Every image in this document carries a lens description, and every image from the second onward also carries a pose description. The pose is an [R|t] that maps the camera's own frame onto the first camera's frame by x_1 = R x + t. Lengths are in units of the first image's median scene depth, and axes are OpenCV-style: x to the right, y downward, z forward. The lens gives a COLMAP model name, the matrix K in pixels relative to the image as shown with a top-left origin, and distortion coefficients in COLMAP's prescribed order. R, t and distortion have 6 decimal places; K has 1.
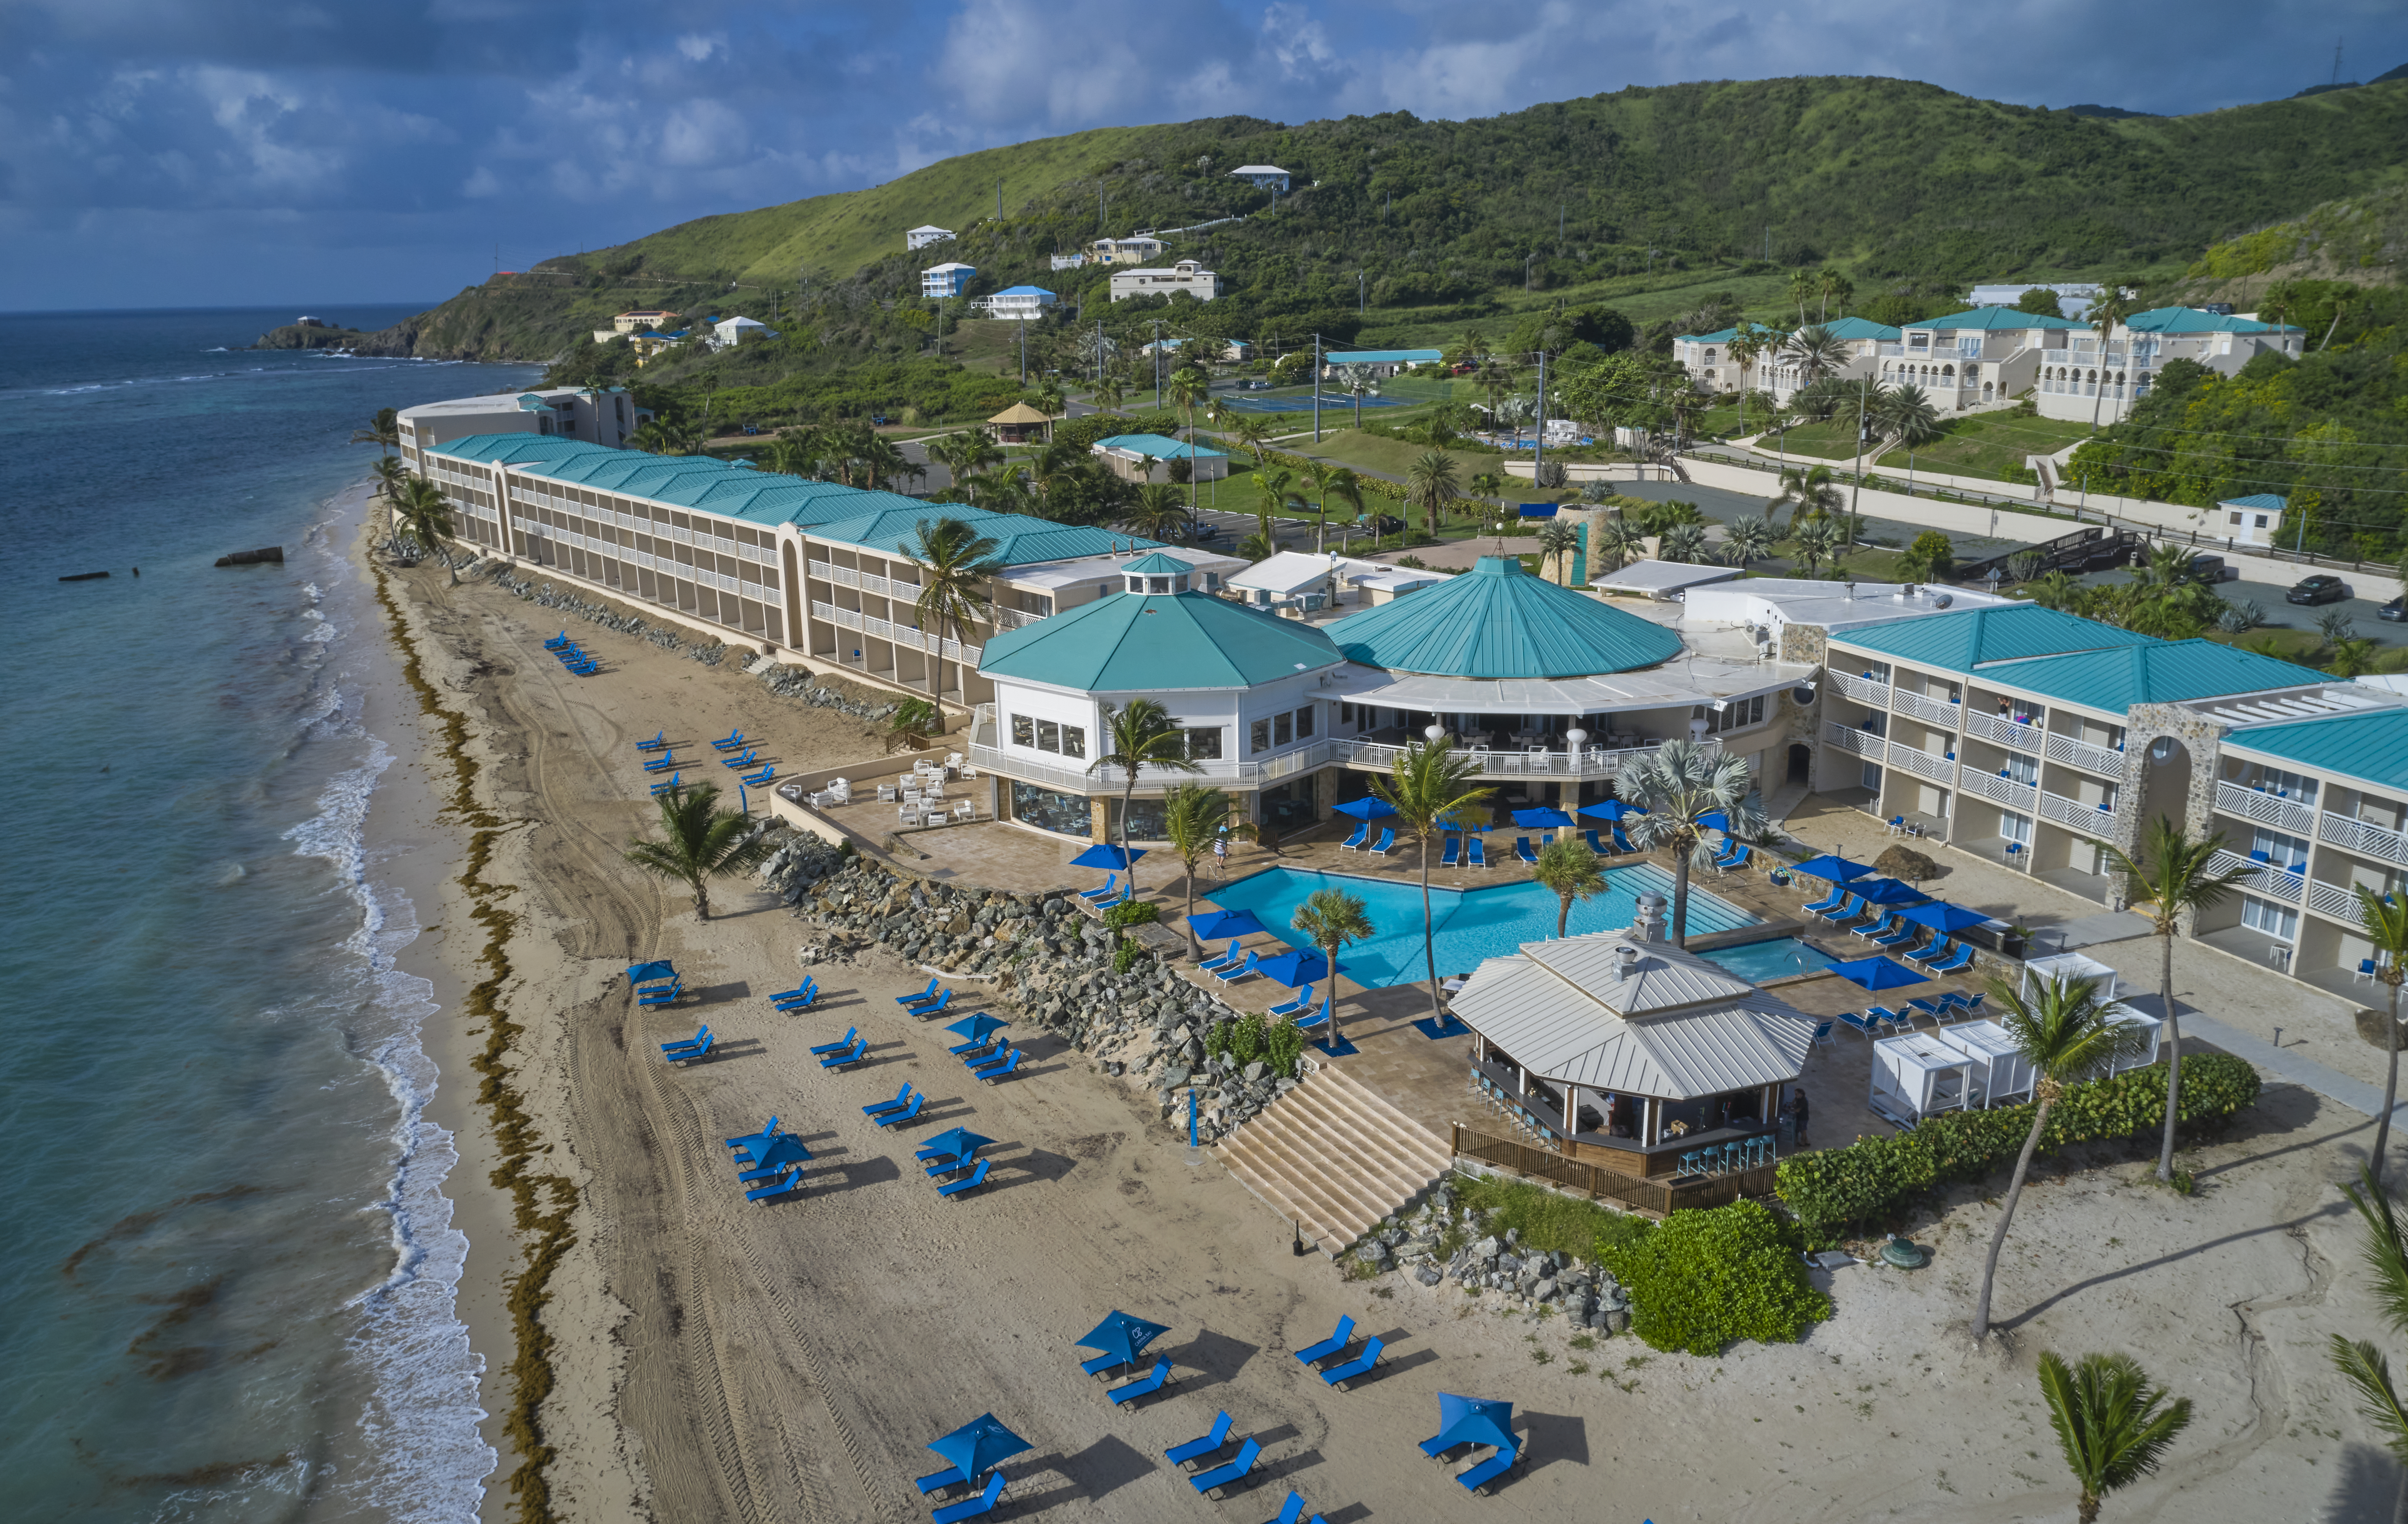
lens RADIAL K [[1743.7, 0, 1194.9], [0, 1743.7, 765.1], [0, 0, 1]] dist [-0.003251, -0.006848]
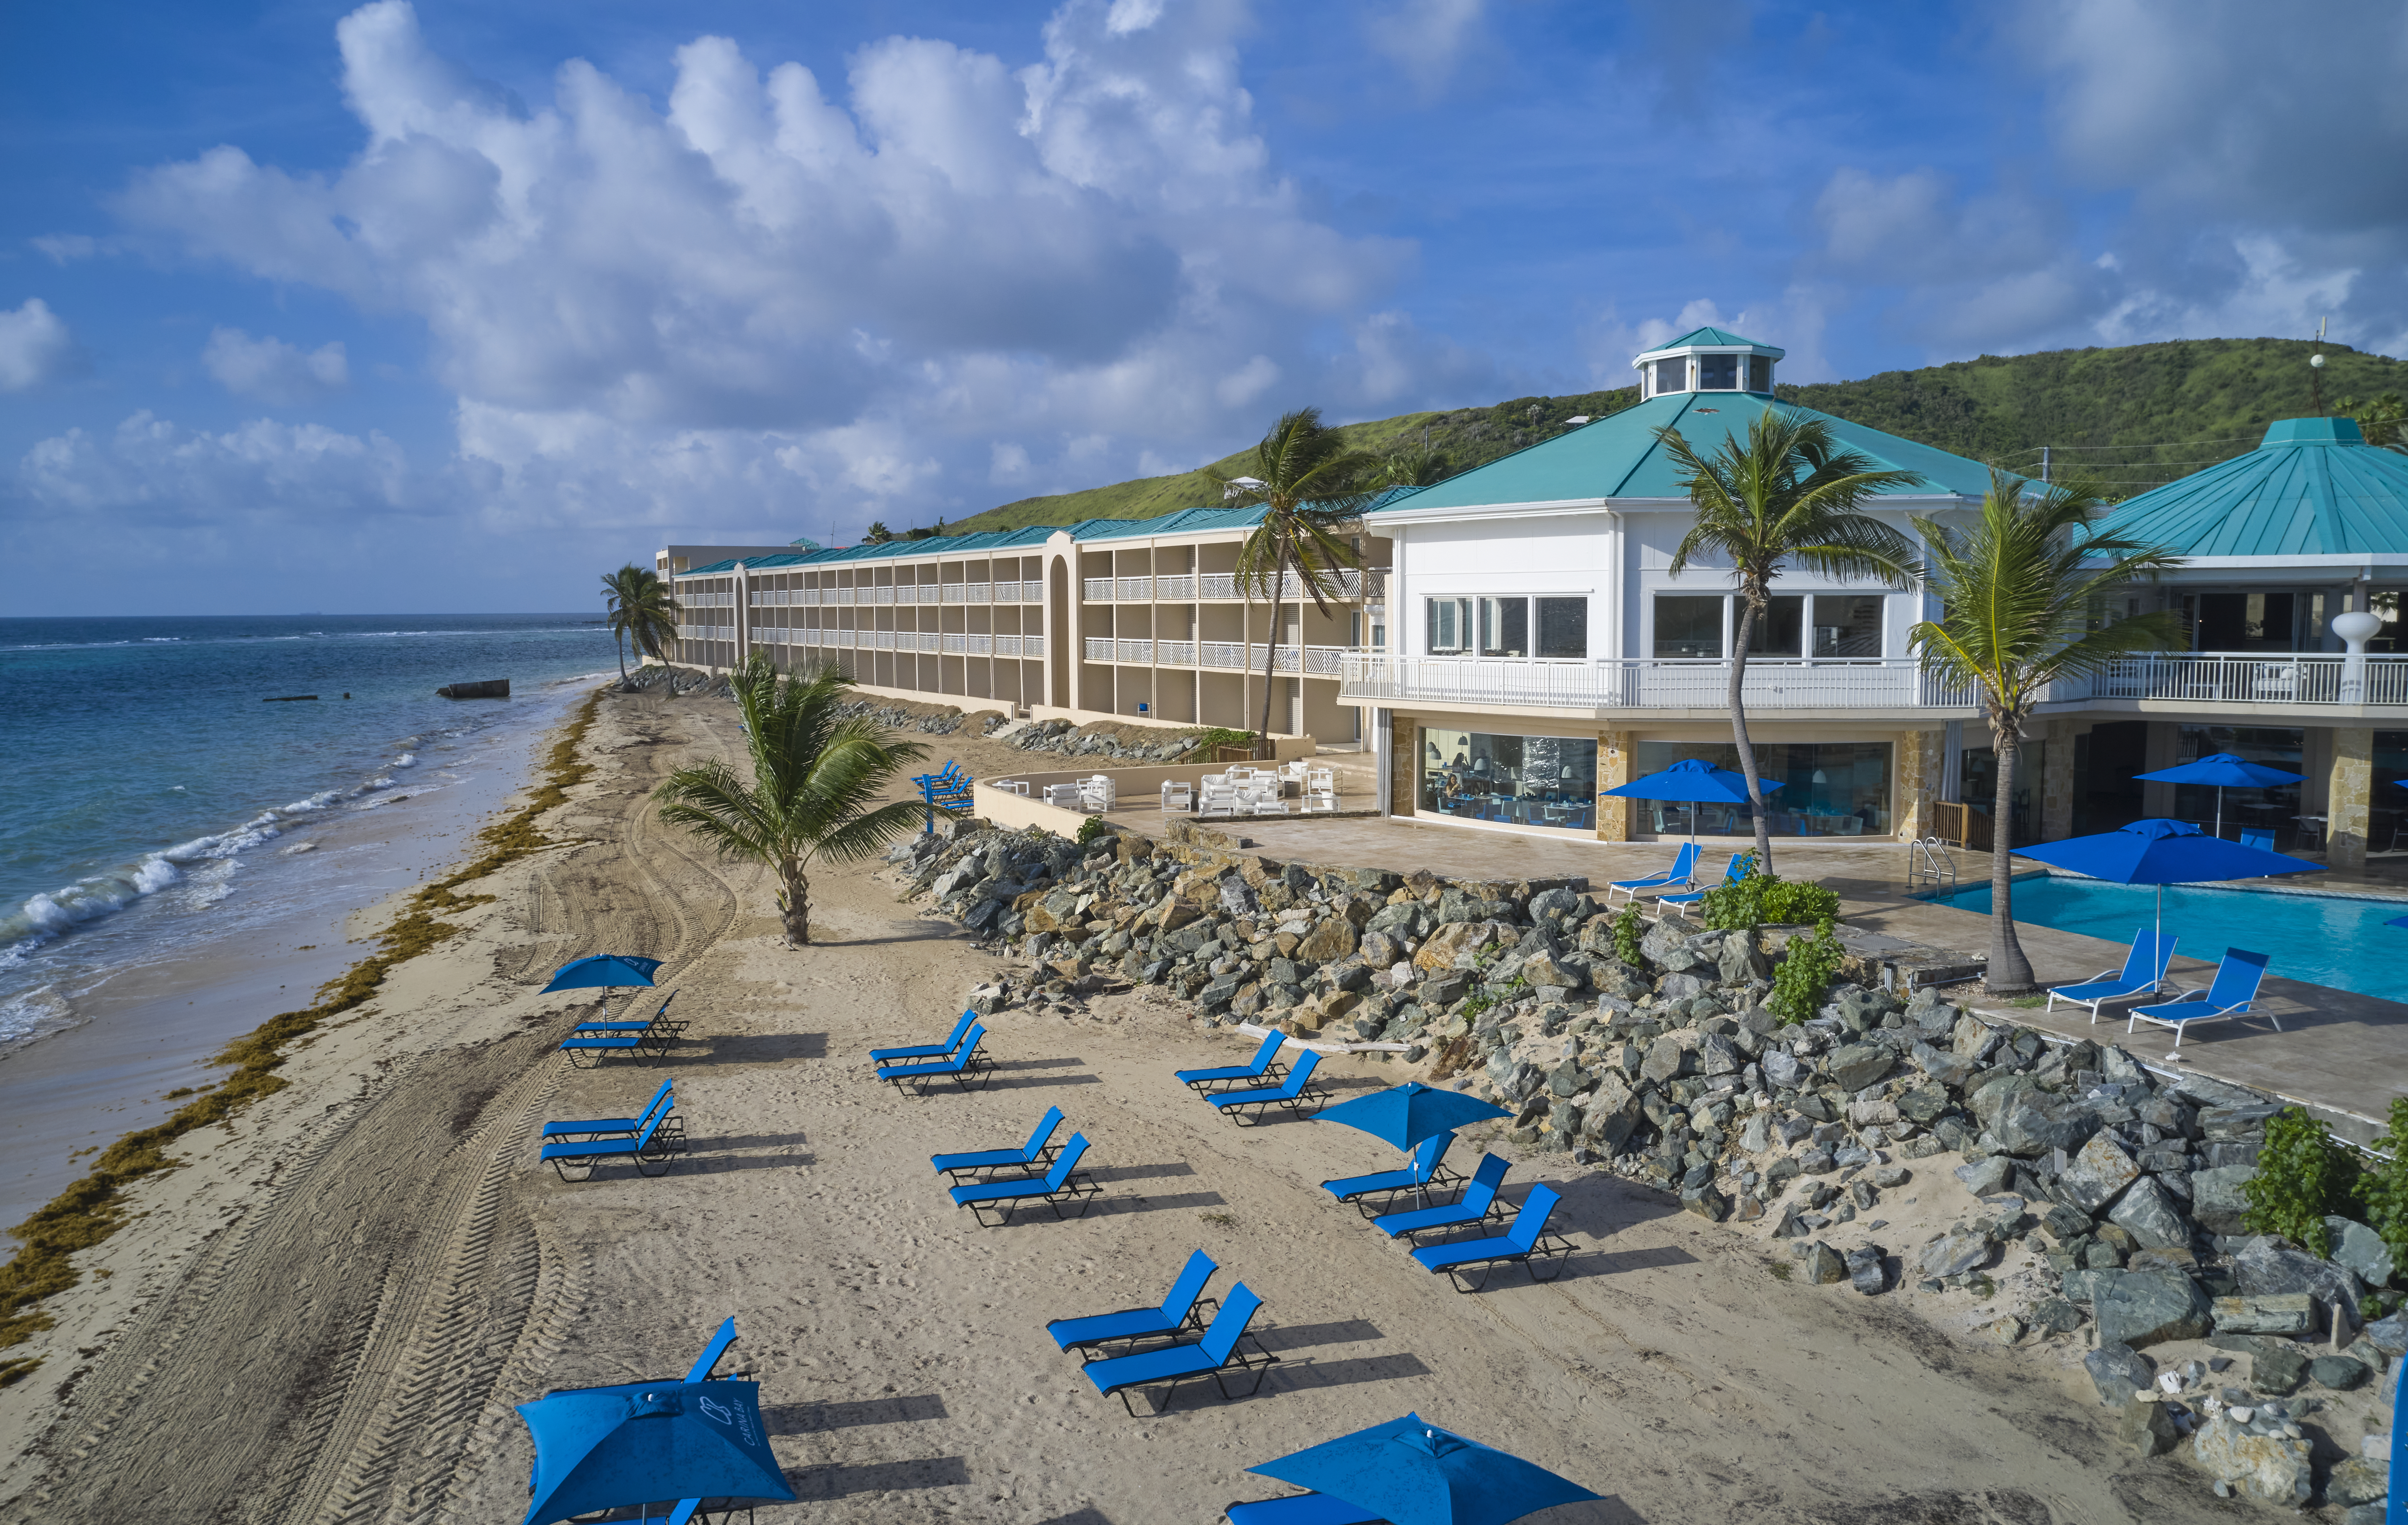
lens RADIAL K [[1744.1, 0, 1203.2], [0, 1744.1, 771.8], [0, 0, 1]] dist [-0.003251, -0.006848]
pose [[0.986251, 0.025142, -0.163333, -0.094939], [-0.052266, 0.985081, -0.163960, 0.120849], [0.156774, 0.170243, 0.972851, 0.559727]]
